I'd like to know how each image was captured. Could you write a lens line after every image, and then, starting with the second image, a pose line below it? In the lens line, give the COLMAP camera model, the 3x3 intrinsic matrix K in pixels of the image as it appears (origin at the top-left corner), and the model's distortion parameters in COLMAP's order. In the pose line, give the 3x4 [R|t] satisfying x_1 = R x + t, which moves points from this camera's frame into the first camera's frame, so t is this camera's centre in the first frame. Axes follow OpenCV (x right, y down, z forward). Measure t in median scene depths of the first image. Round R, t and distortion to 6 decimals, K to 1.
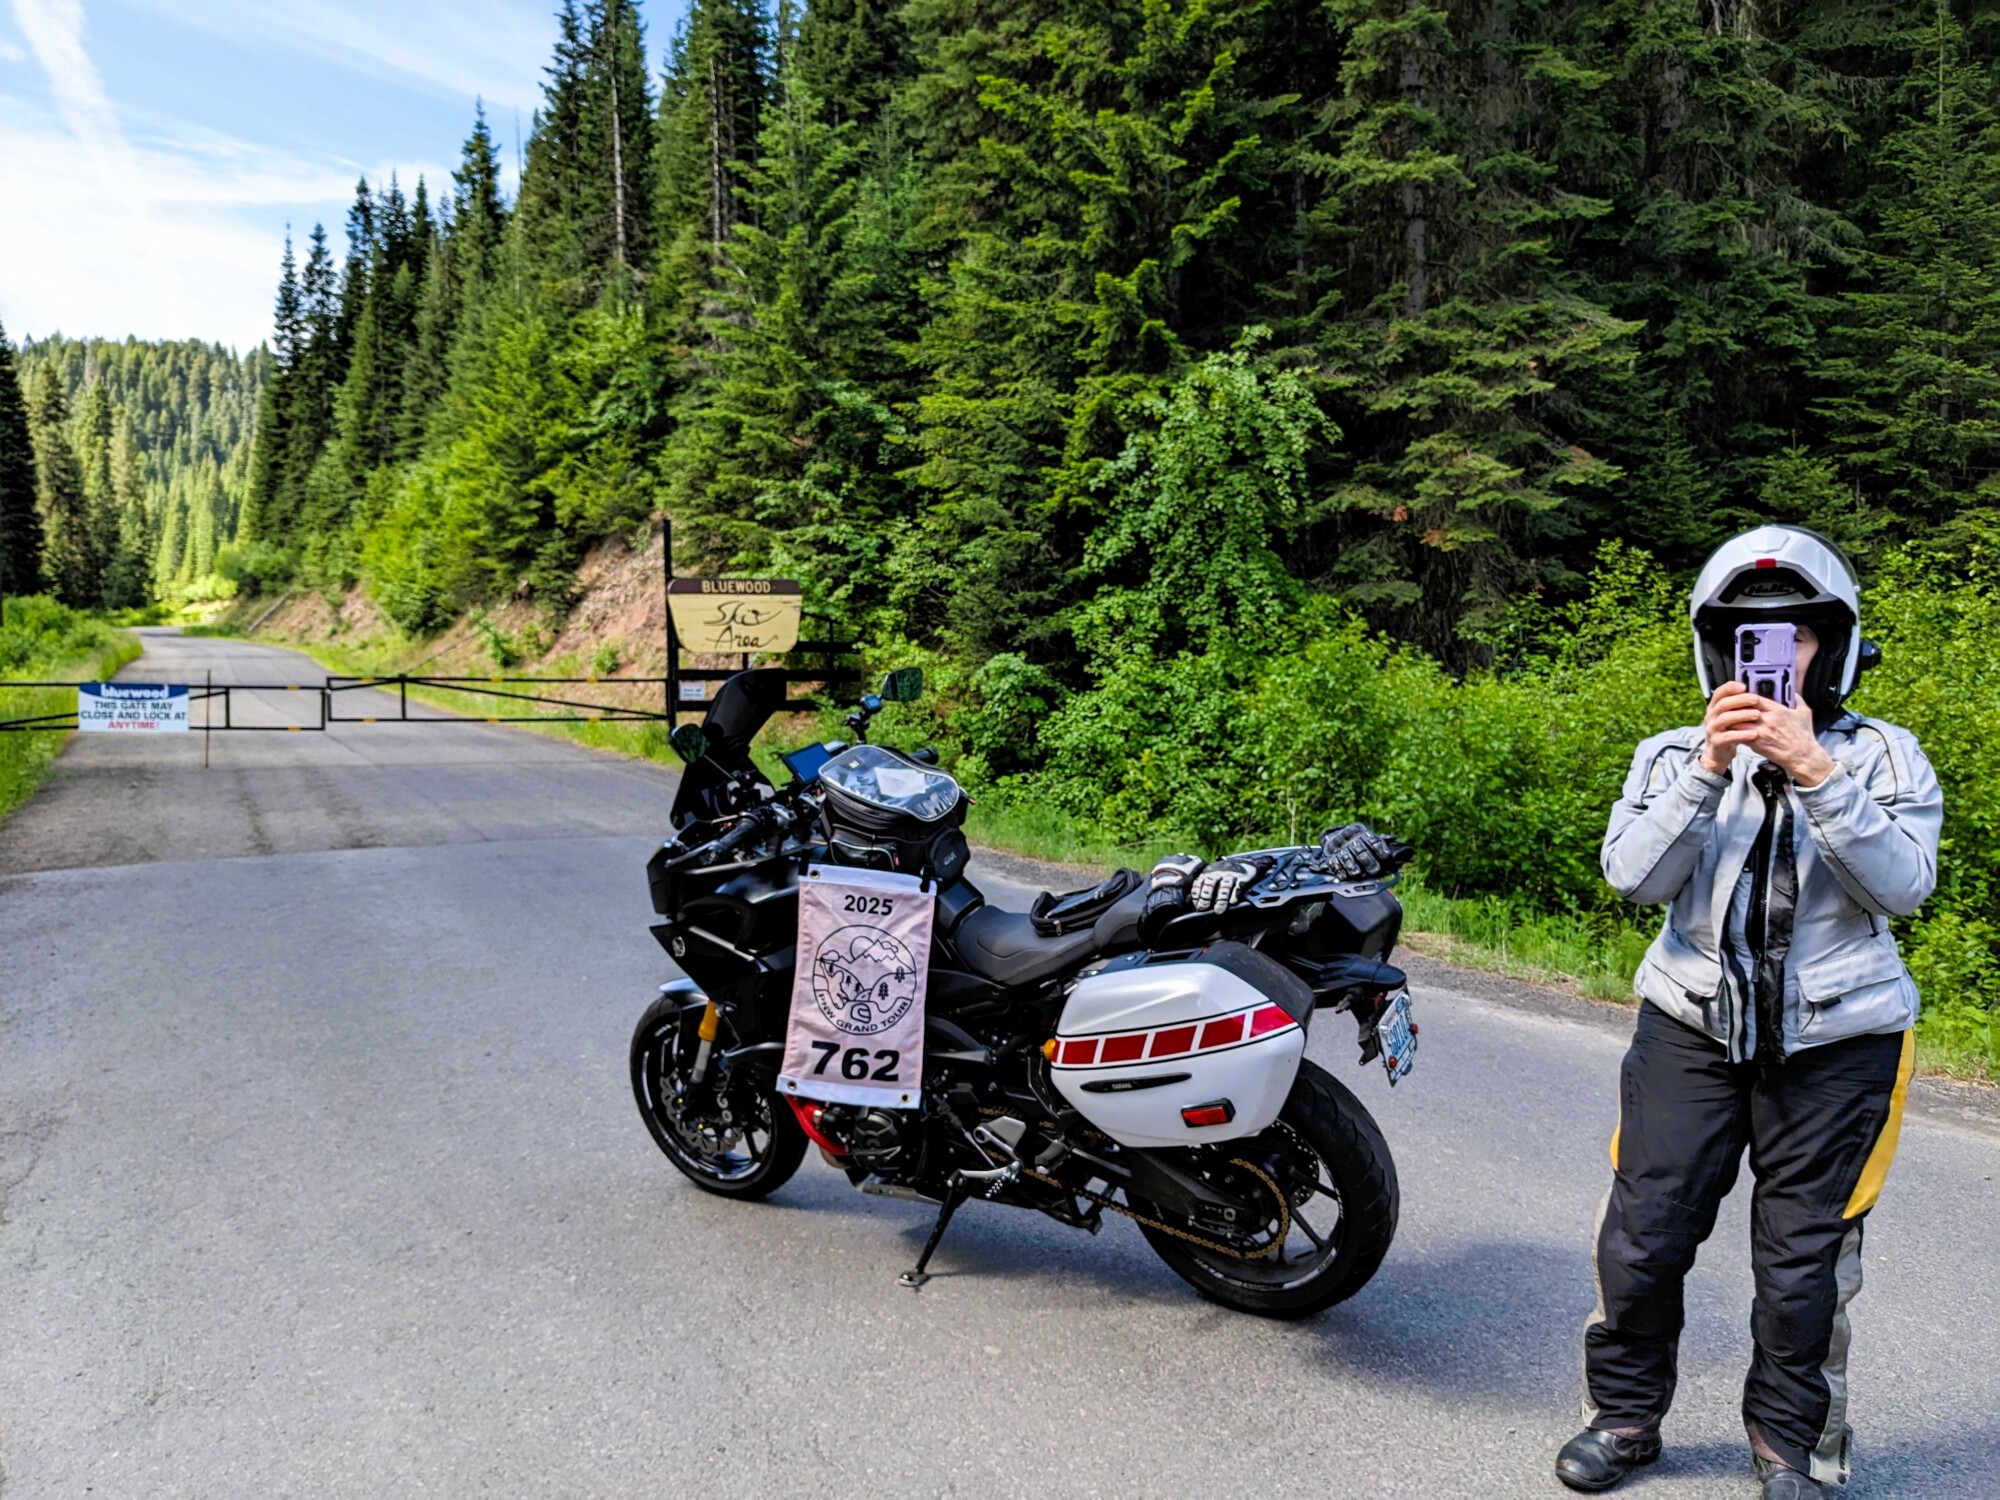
lens RADIAL K [[1574.3, 0, 997.0], [0, 1574.3, 768.2], [0, 0, 1]] dist [0.030423, -0.008597]
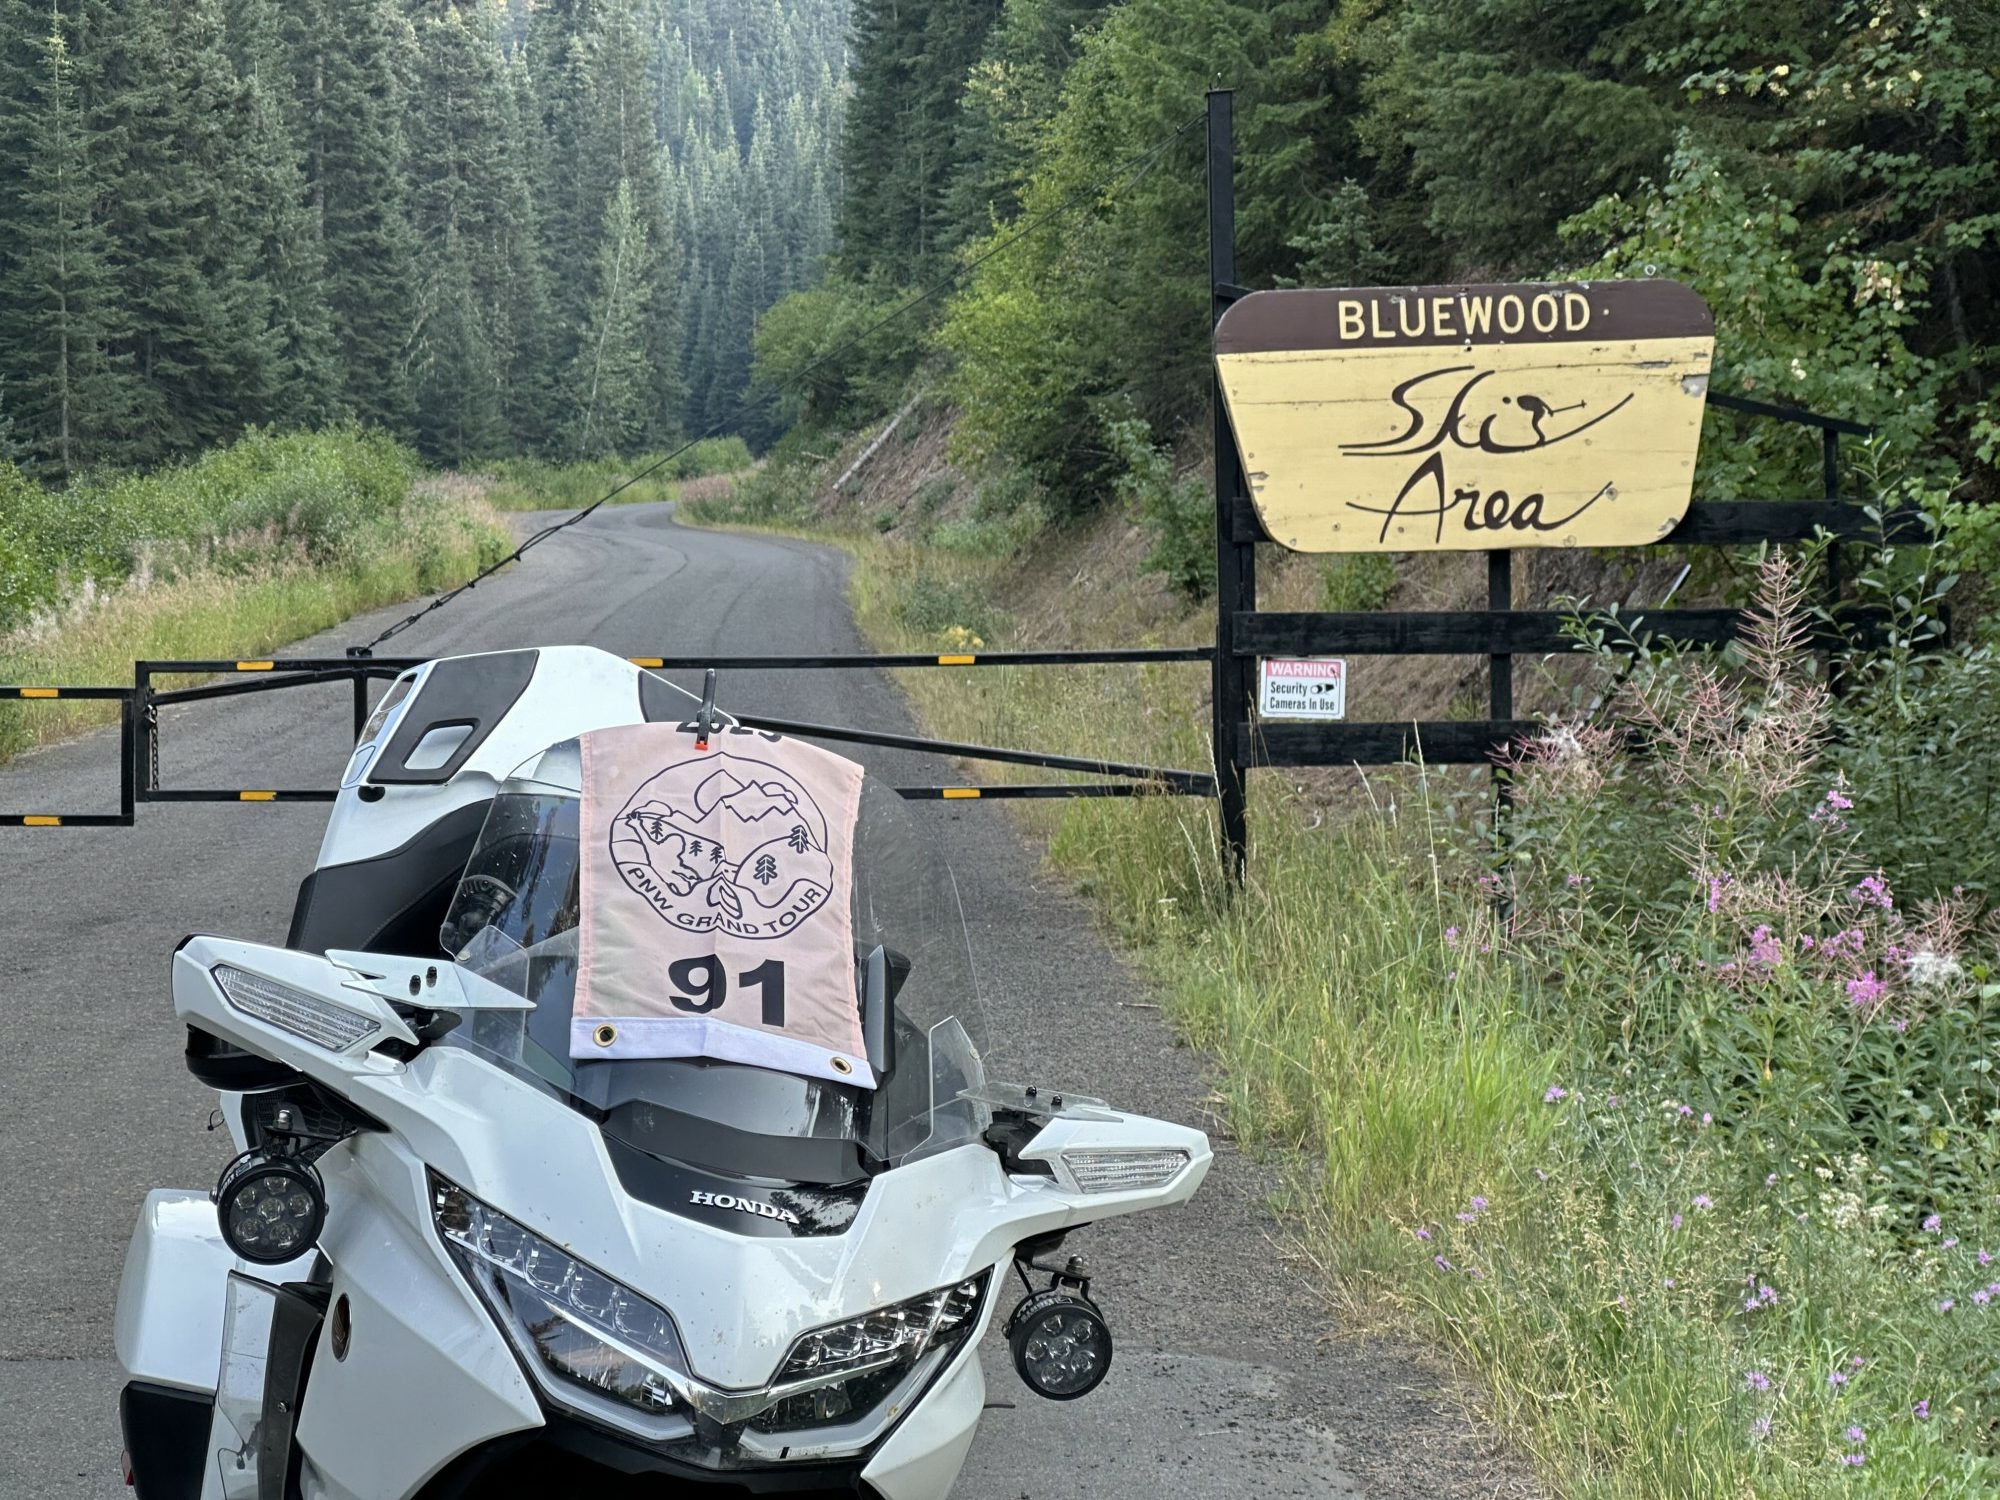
lens RADIAL K [[4464.3, 0, 984.0], [0, 4464.3, 603.0], [0, 0, 1]] dist [0.308961, 0.000000]
pose [[0.908663, -0.014459, -0.417280, 0.039059], [-0.009626, 0.998409, -0.055558, -0.008518], [0.417419, 0.054500, 0.907078, 0.108589]]
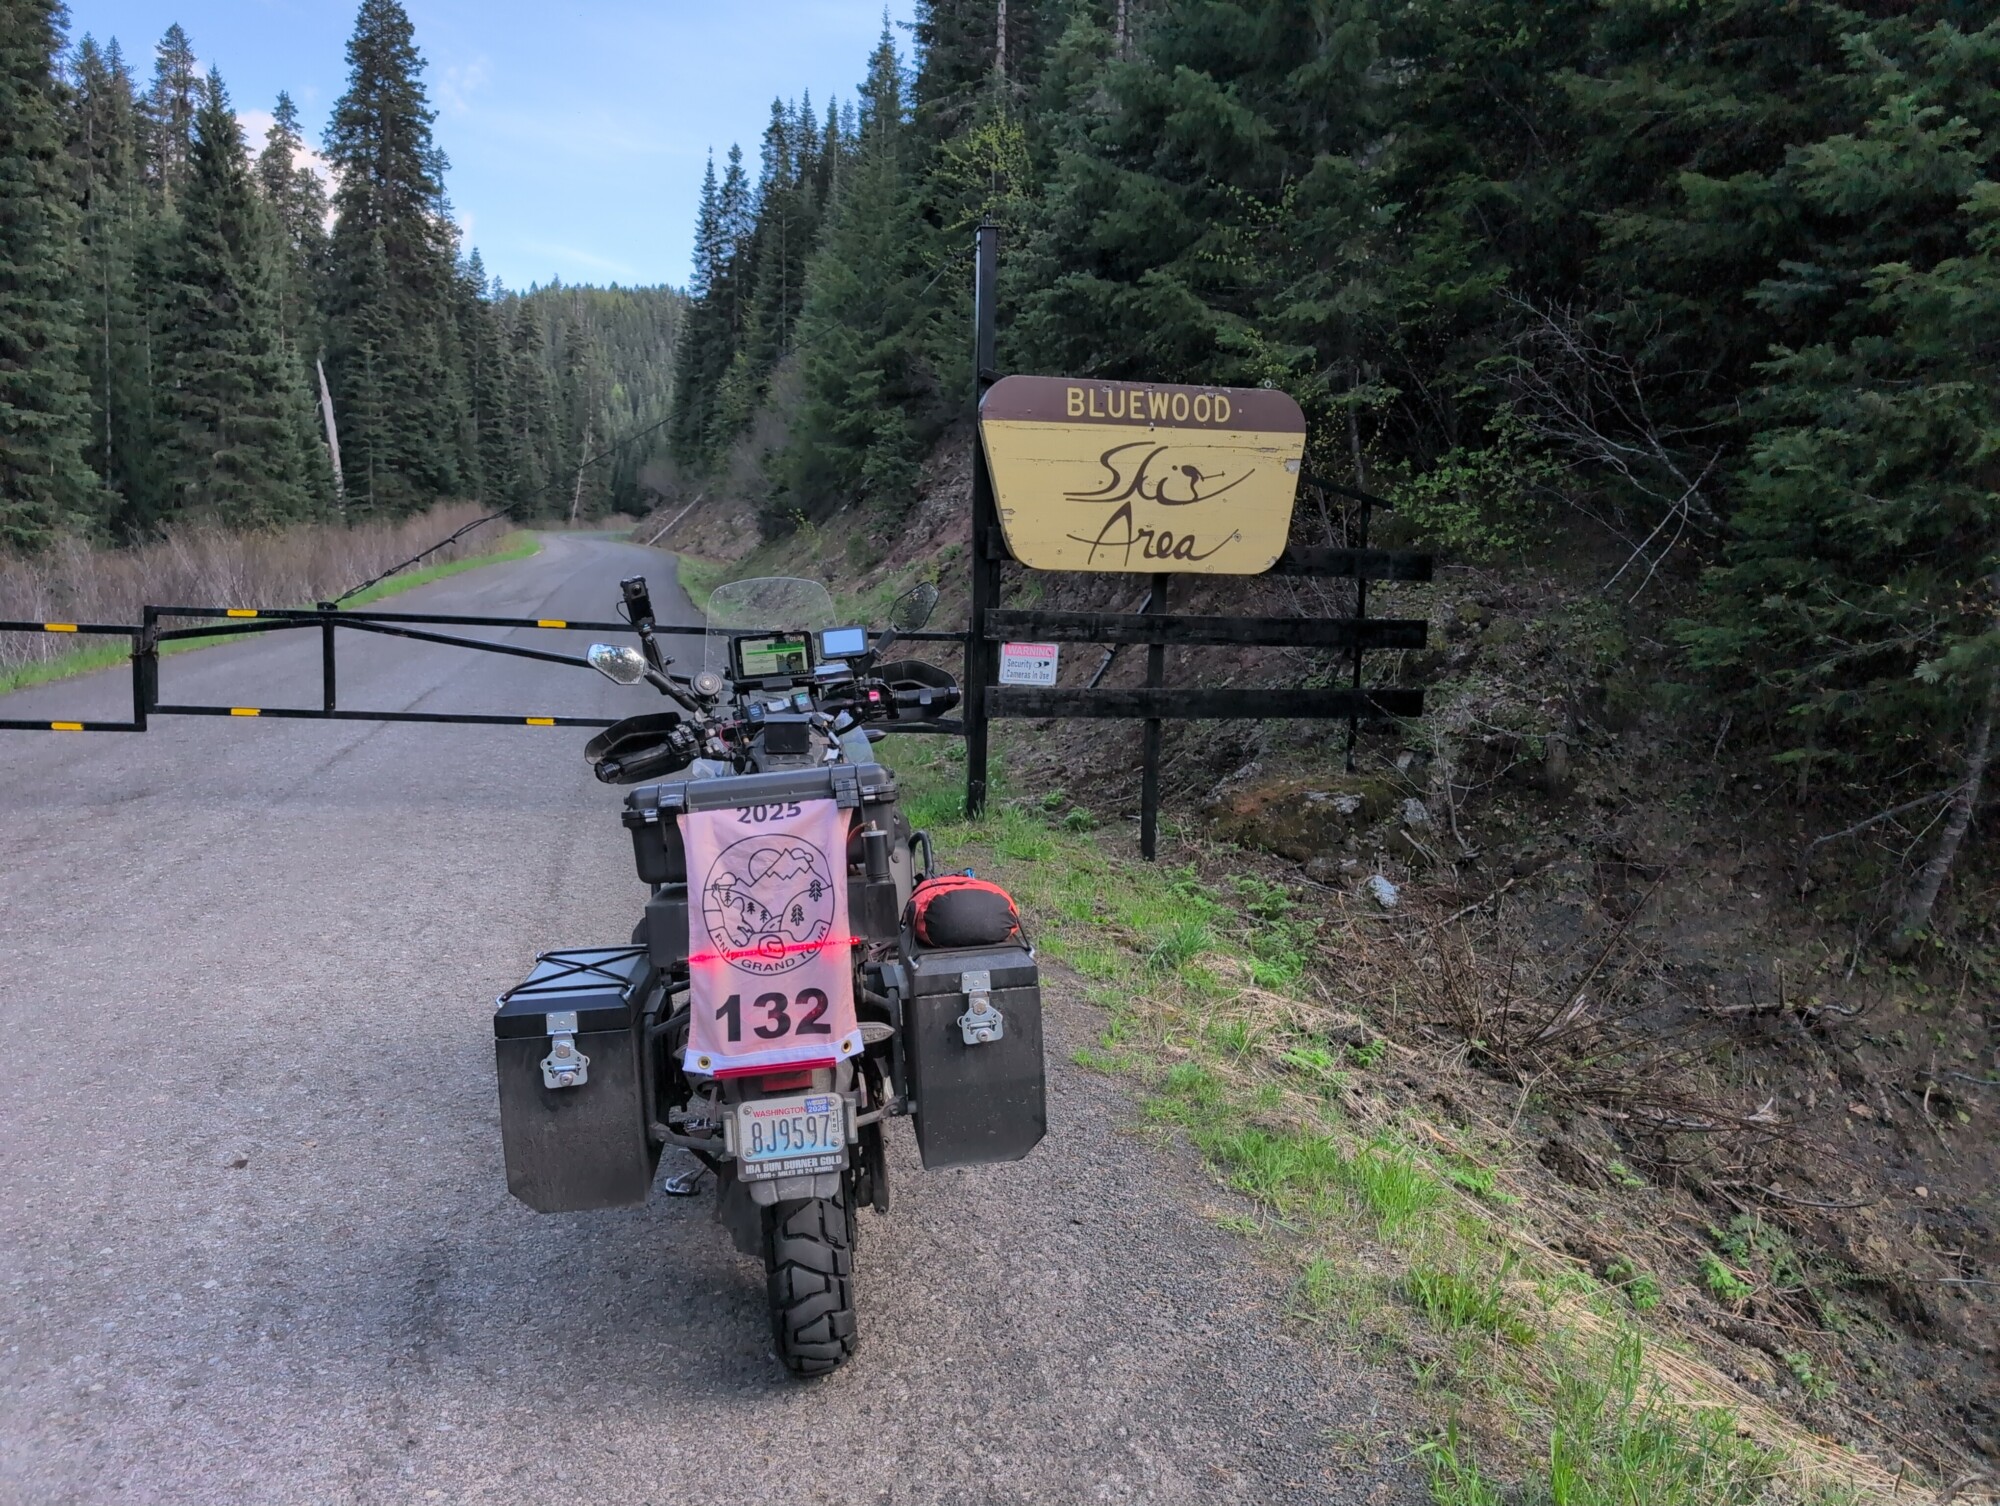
lens RADIAL K [[1434.2, 0, 1011.4], [0, 1434.2, 772.9], [0, 0, 1]] dist [0.016912, -0.006420]
pose [[0.973472, 0.060368, -0.220701, -0.050074], [-0.045643, 0.996416, 0.071221, -0.020712], [0.224209, -0.059258, 0.972738, 0.279556]]
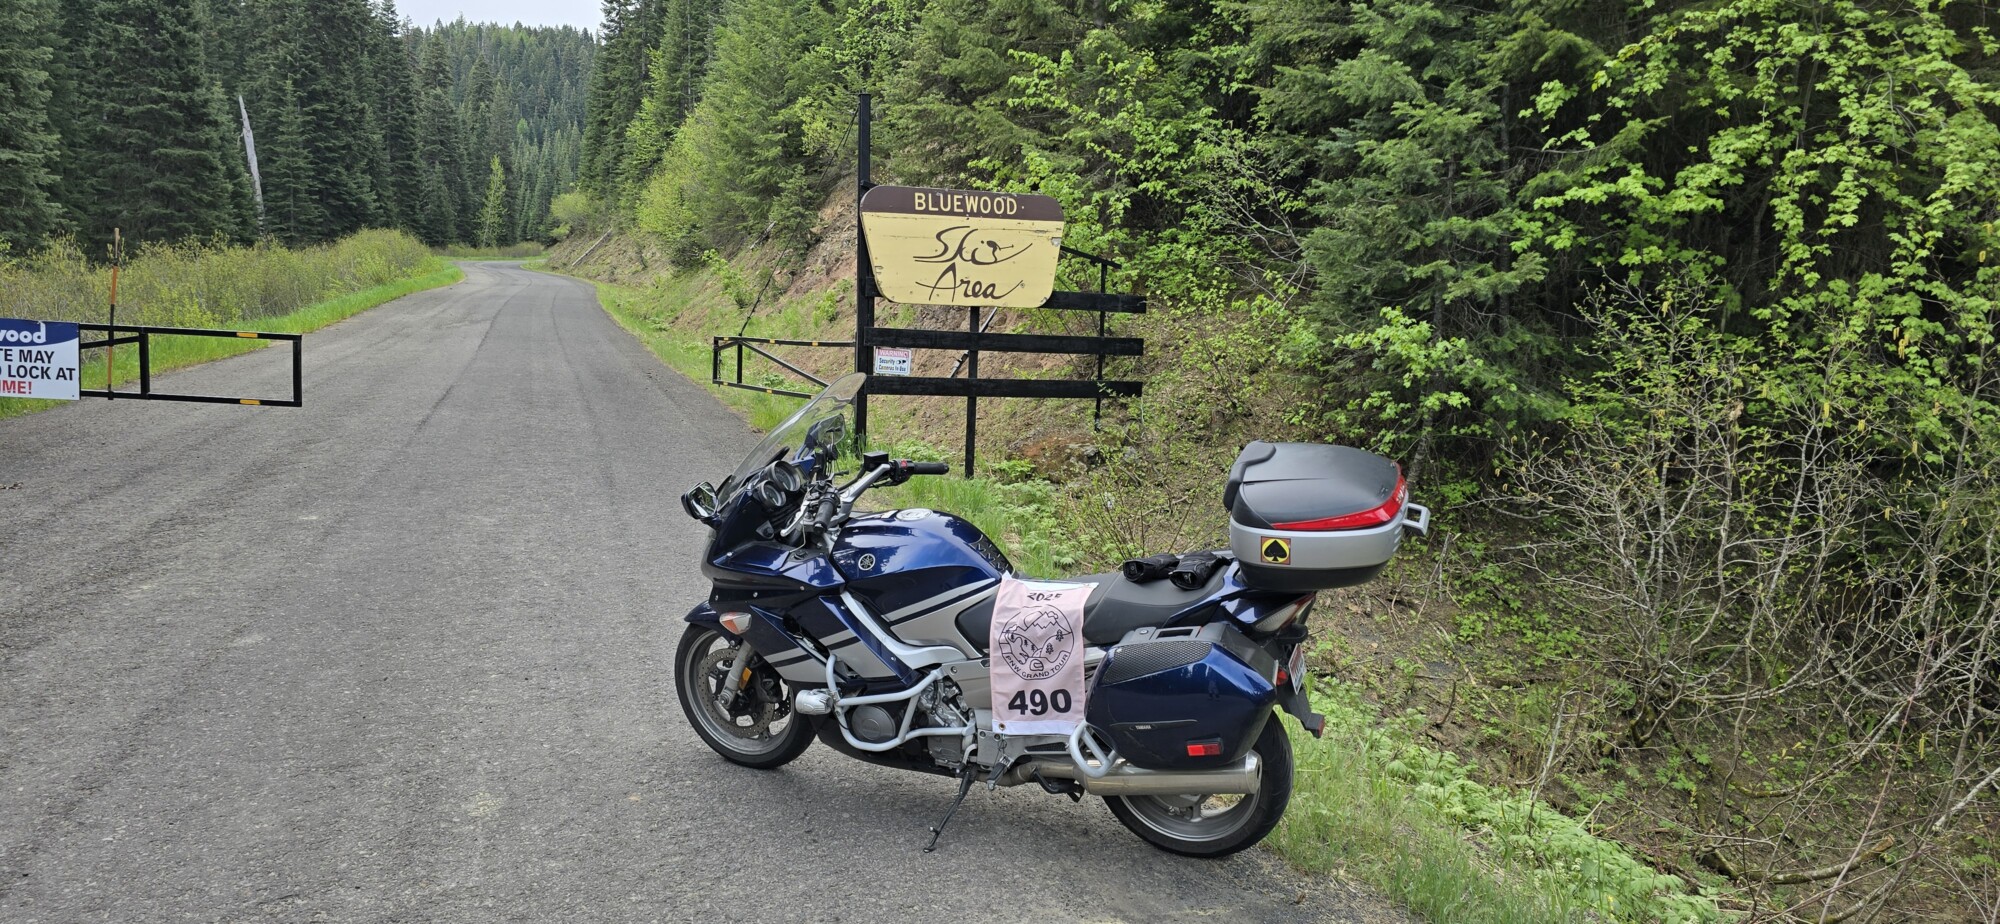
lens RADIAL K [[1314.3, 0, 1031.6], [0, 1314.3, 467.1], [0, 0, 1]] dist [0.056698, -0.007026]
pose [[0.990769, 0.052452, -0.125005, -0.028800], [-0.046144, 0.997536, 0.052838, -0.016316], [0.127468, -0.046582, 0.990748, 0.203804]]
